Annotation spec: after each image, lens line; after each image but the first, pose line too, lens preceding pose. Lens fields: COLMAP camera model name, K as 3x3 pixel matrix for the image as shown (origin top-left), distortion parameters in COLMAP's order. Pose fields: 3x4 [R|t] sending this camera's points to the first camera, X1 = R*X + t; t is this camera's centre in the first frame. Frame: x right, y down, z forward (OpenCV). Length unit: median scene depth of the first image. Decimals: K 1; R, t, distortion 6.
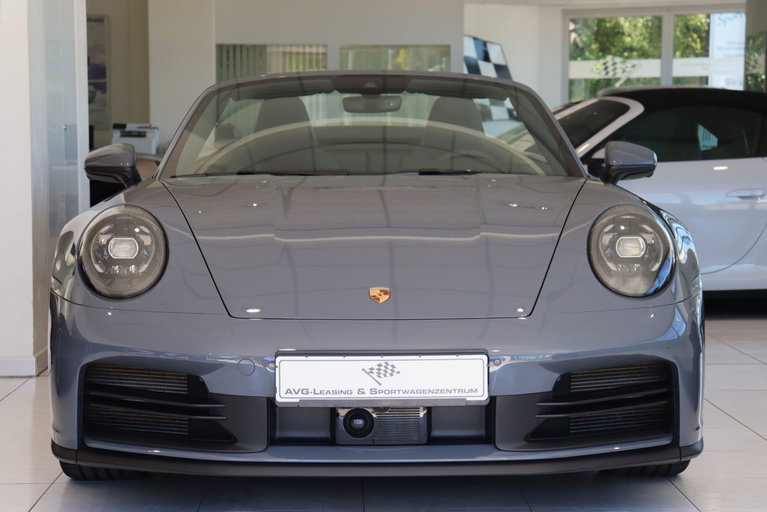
lens RADIAL K [[1864.1, 0, 383.5], [0, 1864.1, 256.0], [0, 0, 1]] dist [0.267939, 0.133792]
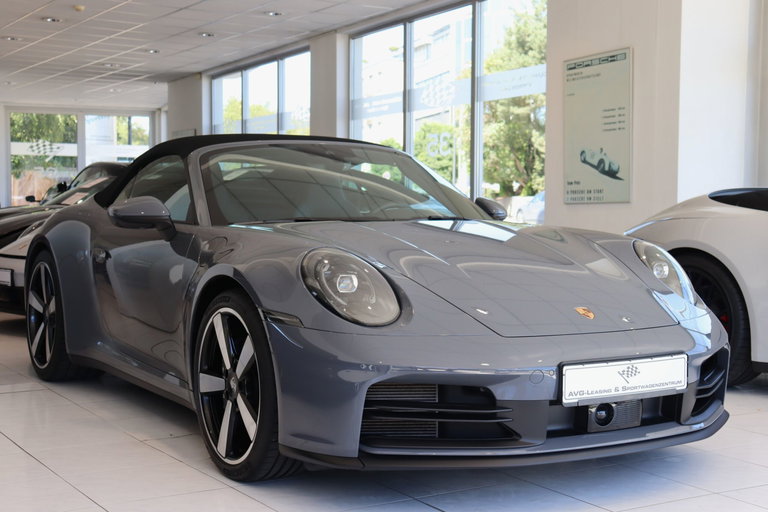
lens RADIAL K [[1216.9, 0, 384.0], [0, 1216.9, 256.0], [0, 0, 1]] dist [-0.008761, 0.081866]
pose [[0.860780, -0.022364, 0.508485, -0.512425], [0.030840, 0.999490, -0.008248, -0.014642], [-0.508042, 0.022781, 0.861031, 0.331090]]
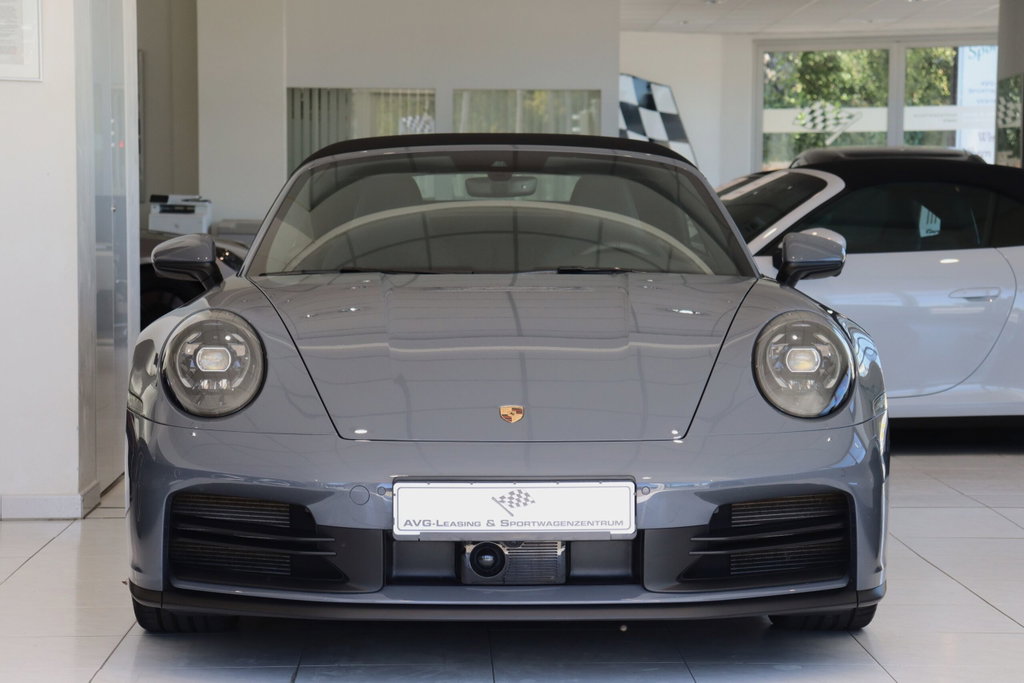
lens RADIAL K [[2695.5, 0, 512.0], [0, 2695.5, 341.5], [0, 0, 1]] dist [0.209985, 0.877237]
pose [[0.999992, 0.003636, 0.001758, -0.004039], [-0.003614, 0.999917, -0.012362, 0.002483], [-0.001802, 0.012355, 0.999922, -0.244328]]
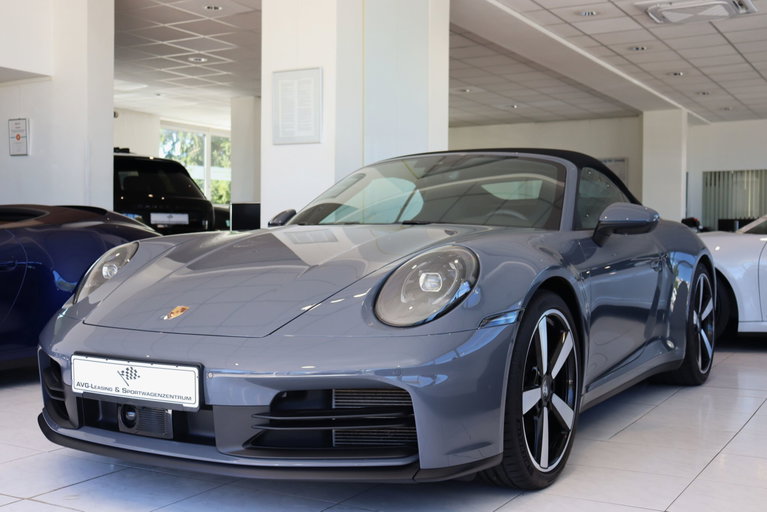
lens RADIAL K [[950.8, 0, 383.5], [0, 950.8, 256.0], [0, 0, 1]] dist [-0.009386, 0.019007]
pose [[0.843475, 0.019428, -0.536818, 0.417847], [-0.043258, 0.998557, -0.031829, -0.001544], [0.535425, 0.050069, 0.843098, 0.514716]]
